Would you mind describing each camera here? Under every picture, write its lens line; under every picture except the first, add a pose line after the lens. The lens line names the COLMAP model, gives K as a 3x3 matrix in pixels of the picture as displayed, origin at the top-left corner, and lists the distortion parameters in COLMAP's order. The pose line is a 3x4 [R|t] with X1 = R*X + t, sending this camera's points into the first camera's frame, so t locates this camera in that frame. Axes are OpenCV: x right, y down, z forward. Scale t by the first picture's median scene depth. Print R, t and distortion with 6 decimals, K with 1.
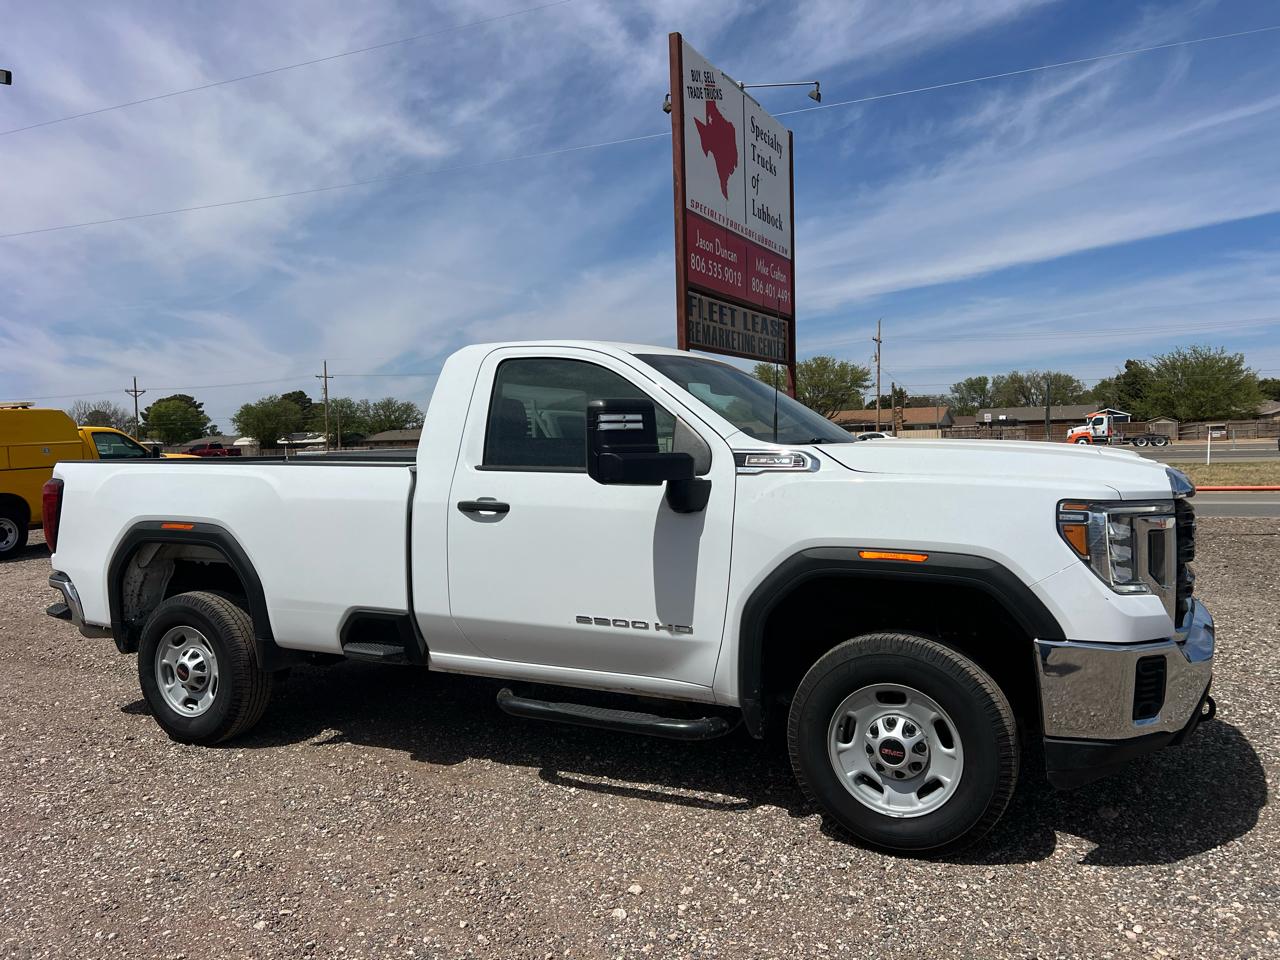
lens RADIAL K [[965.6, 0, 650.2], [0, 965.6, 476.9], [0, 0, 1]] dist [0.051389, -0.061875]
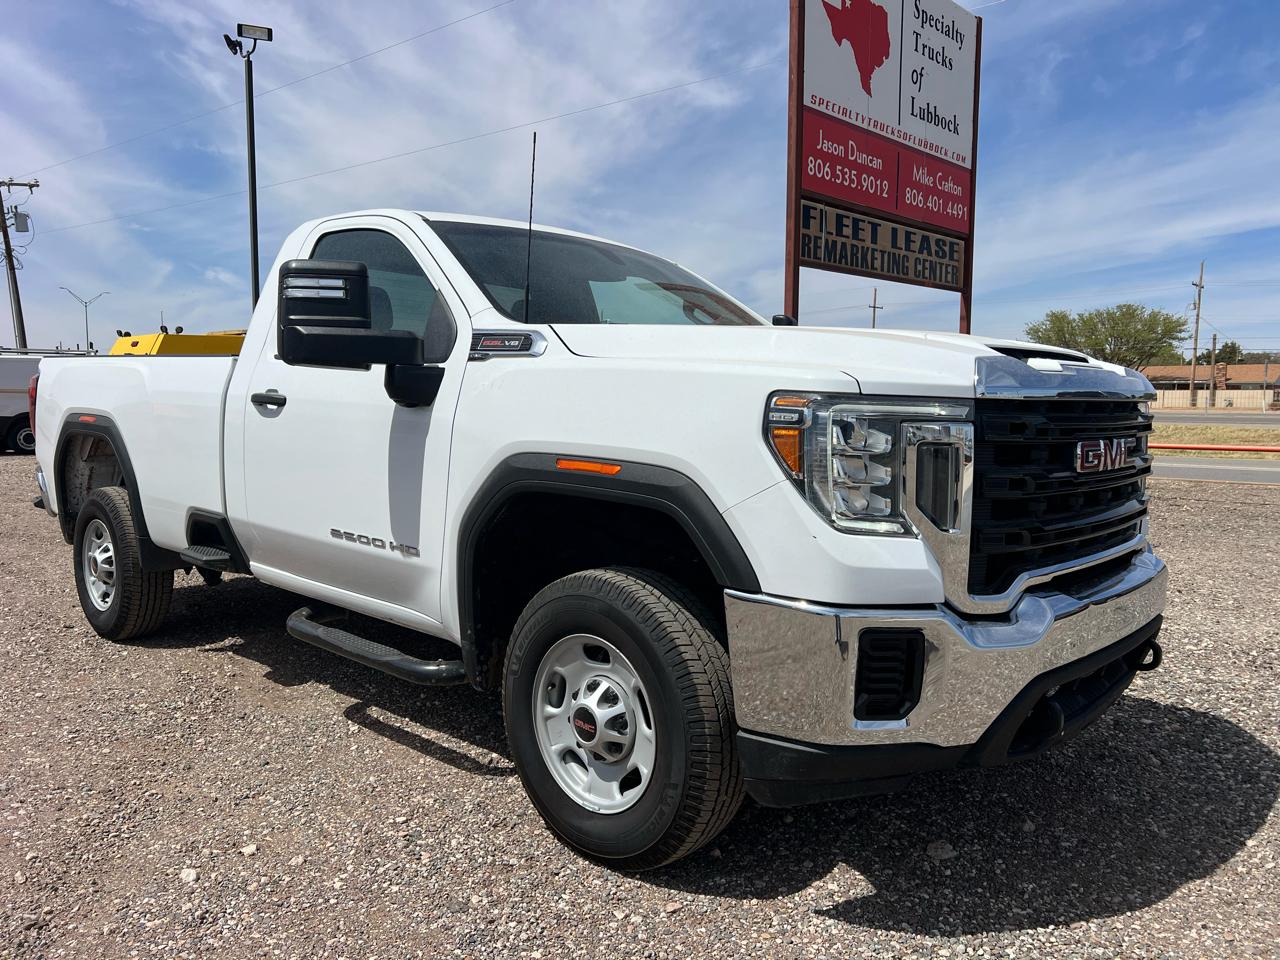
lens RADIAL K [[964.8, 0, 651.9], [0, 964.8, 463.0], [0, 0, 1]] dist [0.040685, -0.050114]
pose [[0.958549, 0.048076, -0.280842, 0.388806], [-0.037850, 0.998412, 0.041726, 0.035986], [0.282402, -0.029366, 0.958846, 0.232260]]
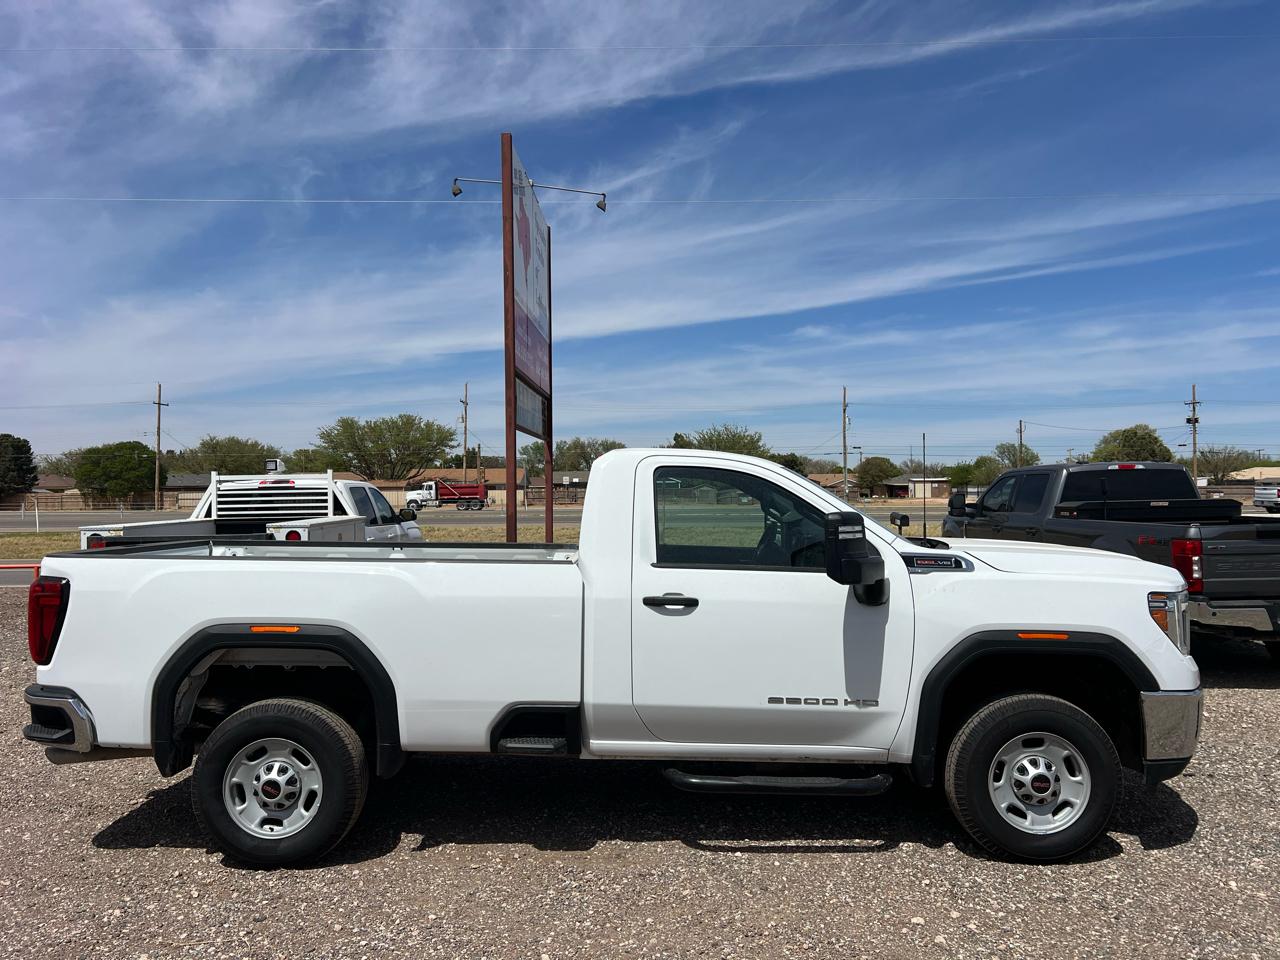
lens RADIAL K [[964.8, 0, 657.0], [0, 964.8, 481.7], [0, 0, 1]] dist [0.053433, -0.063168]
pose [[0.899656, 0.026156, 0.435815, -0.630513], [-0.002563, 0.998503, -0.054636, -0.043090], [-0.436592, 0.048036, 0.898376, 0.011553]]
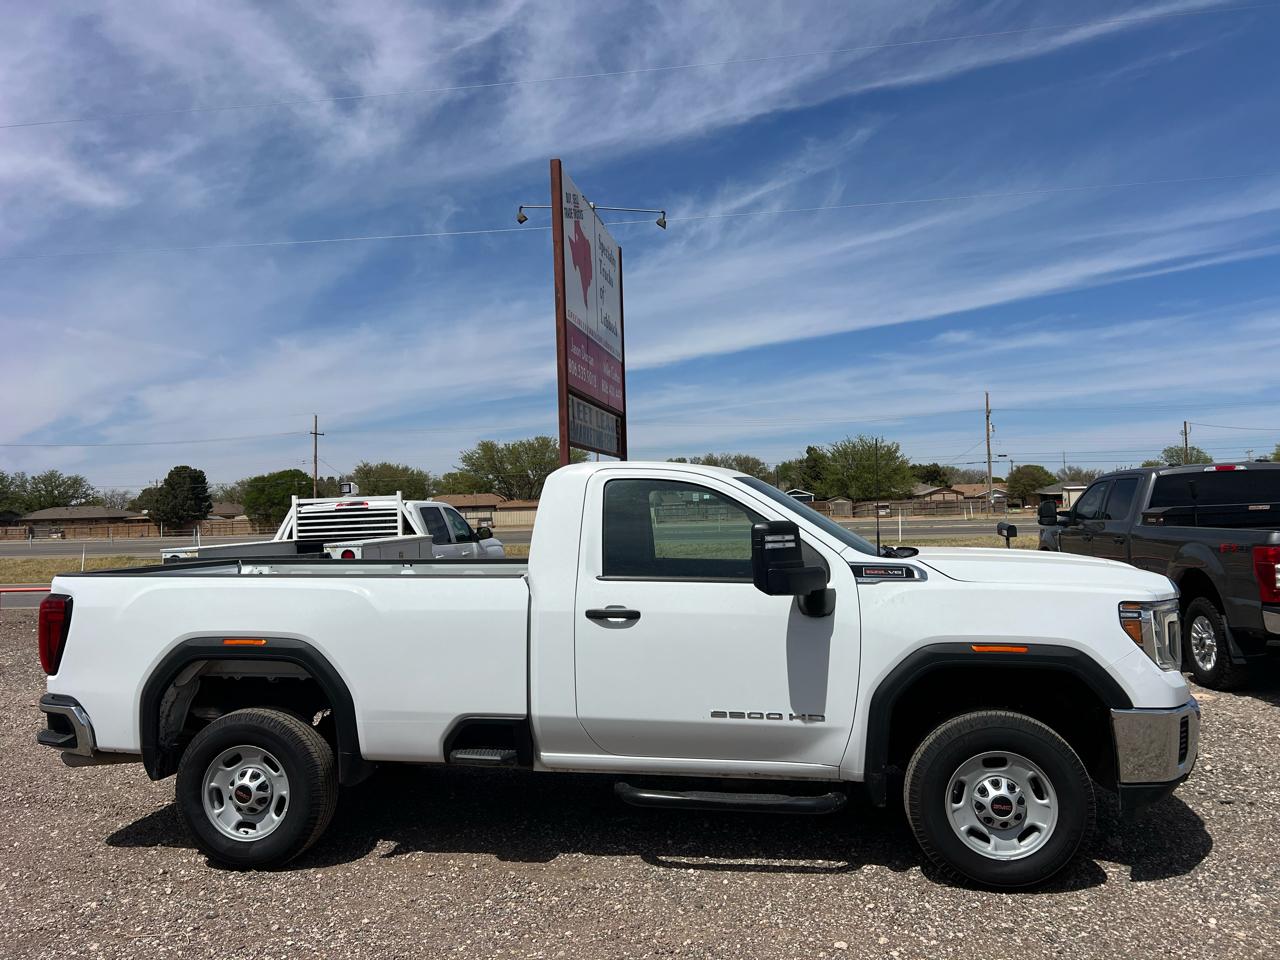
lens RADIAL K [[965.6, 0, 650.2], [0, 965.6, 476.9], [0, 0, 1]] dist [0.051389, -0.061875]
pose [[0.954494, 0.011507, 0.298009, -0.435353], [0.011931, 0.996982, -0.076709, -0.038284], [-0.297992, 0.076774, 0.951476, -0.069843]]
